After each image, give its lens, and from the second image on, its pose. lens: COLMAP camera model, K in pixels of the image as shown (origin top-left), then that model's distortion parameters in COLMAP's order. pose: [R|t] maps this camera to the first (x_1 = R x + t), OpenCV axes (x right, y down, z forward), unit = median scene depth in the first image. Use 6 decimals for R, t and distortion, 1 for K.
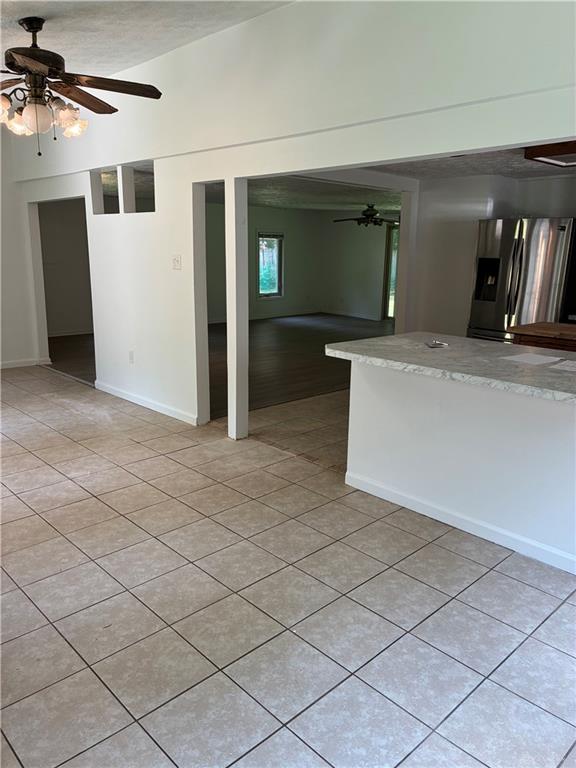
lens RADIAL K [[585.9, 0, 290.9], [0, 585.9, 381.2], [0, 0, 1]] dist [0.044349, -0.059396]
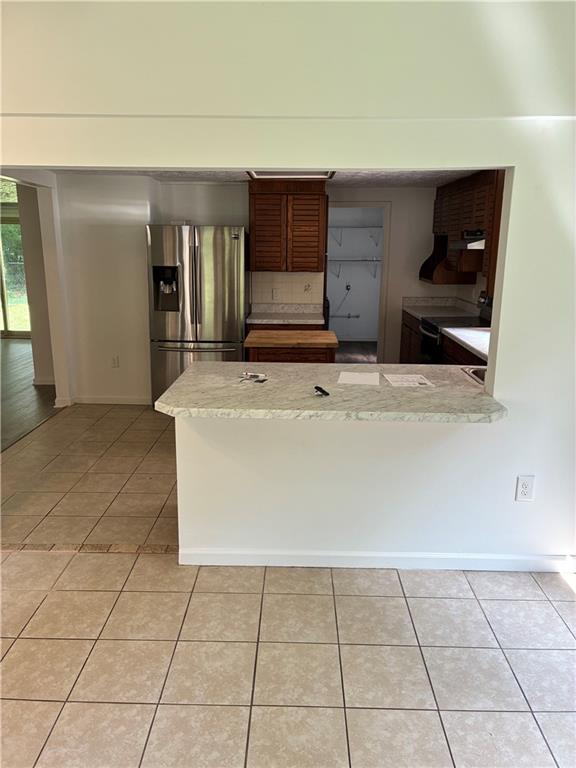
lens RADIAL K [[585.9, 0, 291.4], [0, 585.9, 381.1], [0, 0, 1]] dist [0.044349, -0.059396]
pose [[0.699945, -0.171948, 0.693189, -0.378920], [0.159553, 0.983702, 0.082903, -0.137584], [-0.696147, 0.052572, 0.715972, 0.364718]]
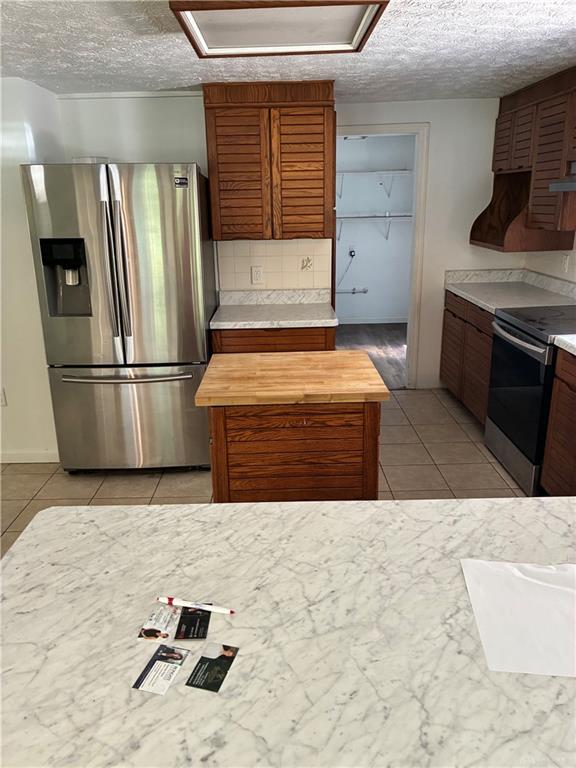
lens RADIAL K [[585.9, 0, 286.8], [0, 585.9, 389.6], [0, 0, 1]] dist [0.044349, -0.059396]
pose [[0.680501, -0.252323, 0.687933, 0.133557], [0.191654, 0.967449, 0.165261, -0.231555], [-0.707239, 0.019385, 0.706708, 0.883351]]
